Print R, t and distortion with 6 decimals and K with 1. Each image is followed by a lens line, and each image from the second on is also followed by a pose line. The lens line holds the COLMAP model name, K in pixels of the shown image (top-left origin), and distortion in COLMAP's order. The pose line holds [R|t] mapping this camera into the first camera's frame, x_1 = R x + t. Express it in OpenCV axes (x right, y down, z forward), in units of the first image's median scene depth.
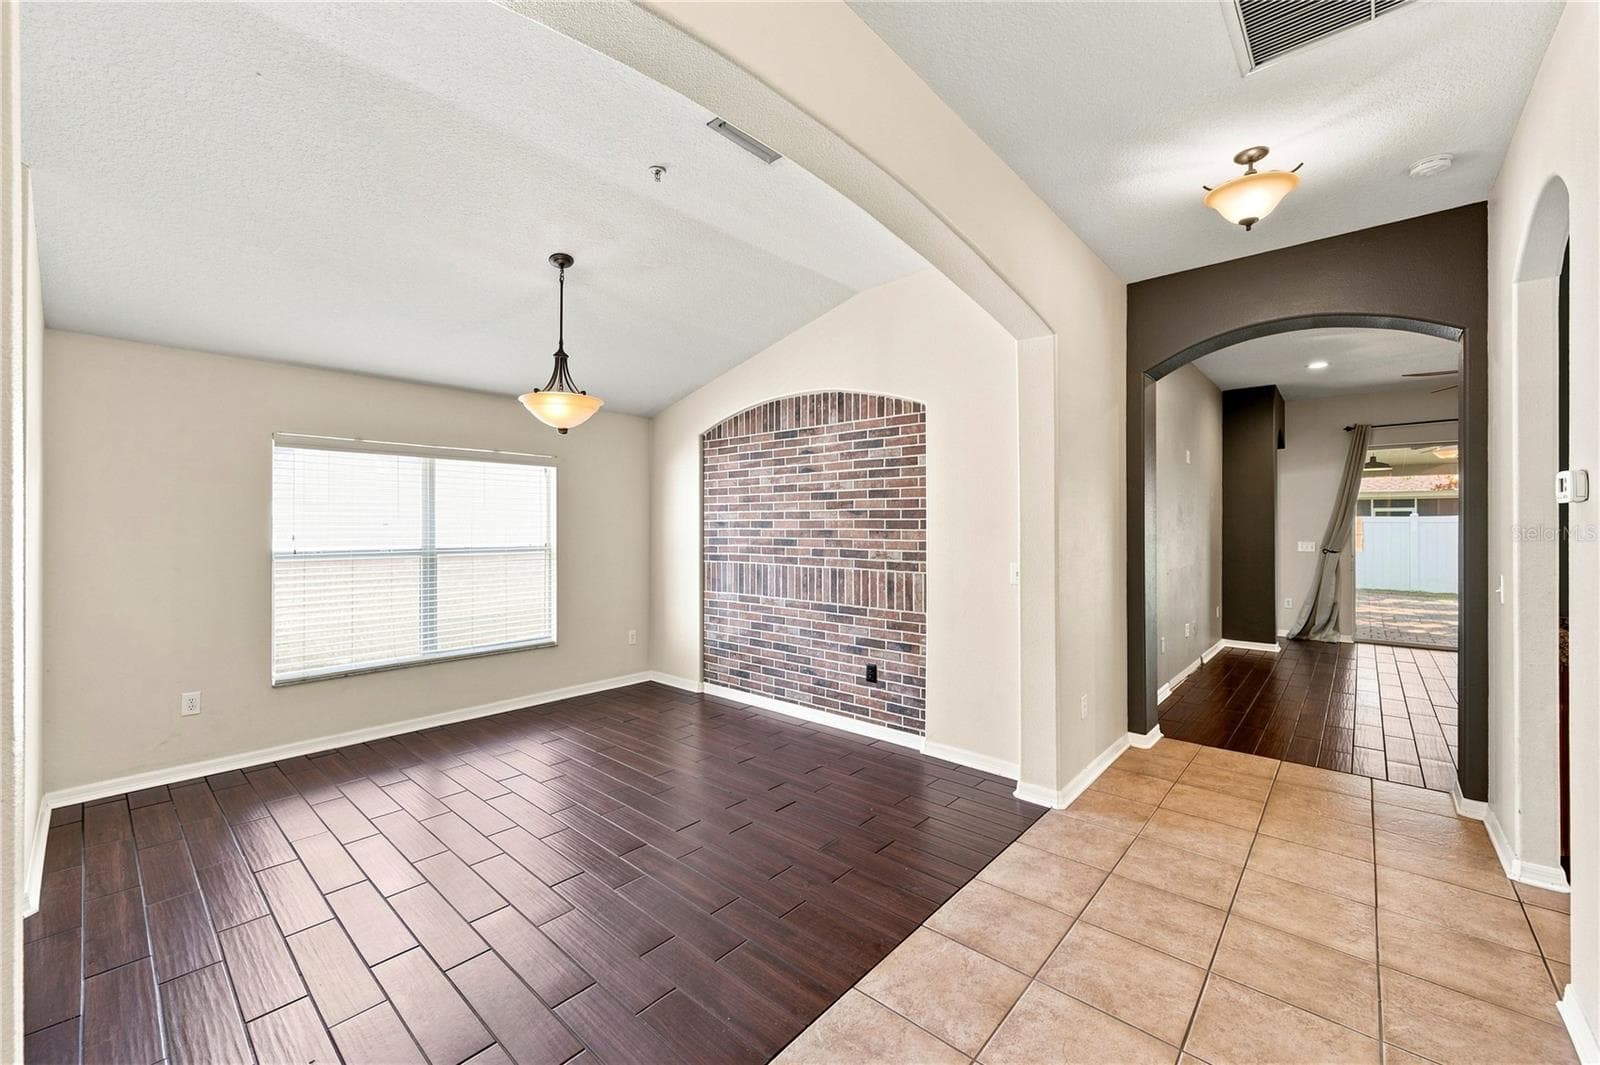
lens RADIAL K [[630.3, 0, 803.3], [0, 630.3, 523.4], [0, 0, 1]] dist [0.000128, 0.000053]
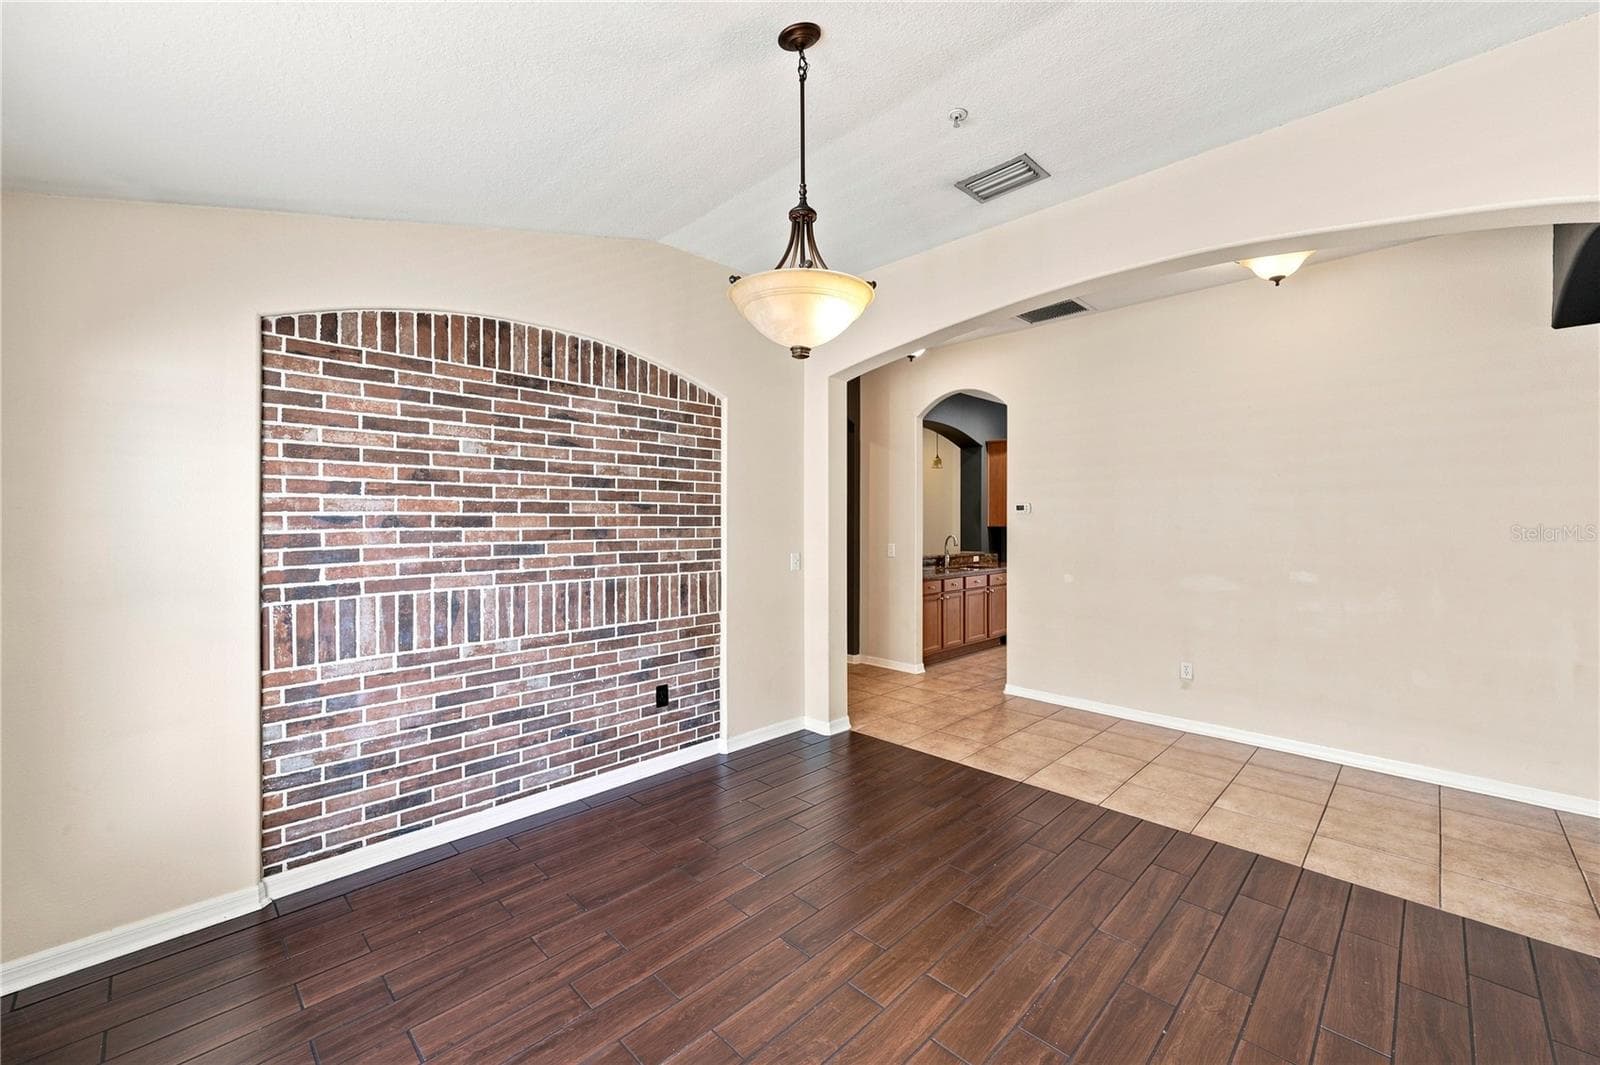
lens RADIAL K [[630.3, 0, 803.3], [0, 630.3, 523.4], [0, 0, 1]] dist [0.000128, 0.000053]
pose [[0.065353, -0.003855, 0.997855, -0.701466], [-0.000973, 0.999992, 0.003927, 0.000941], [-0.997862, -0.001228, 0.065349, 0.728329]]
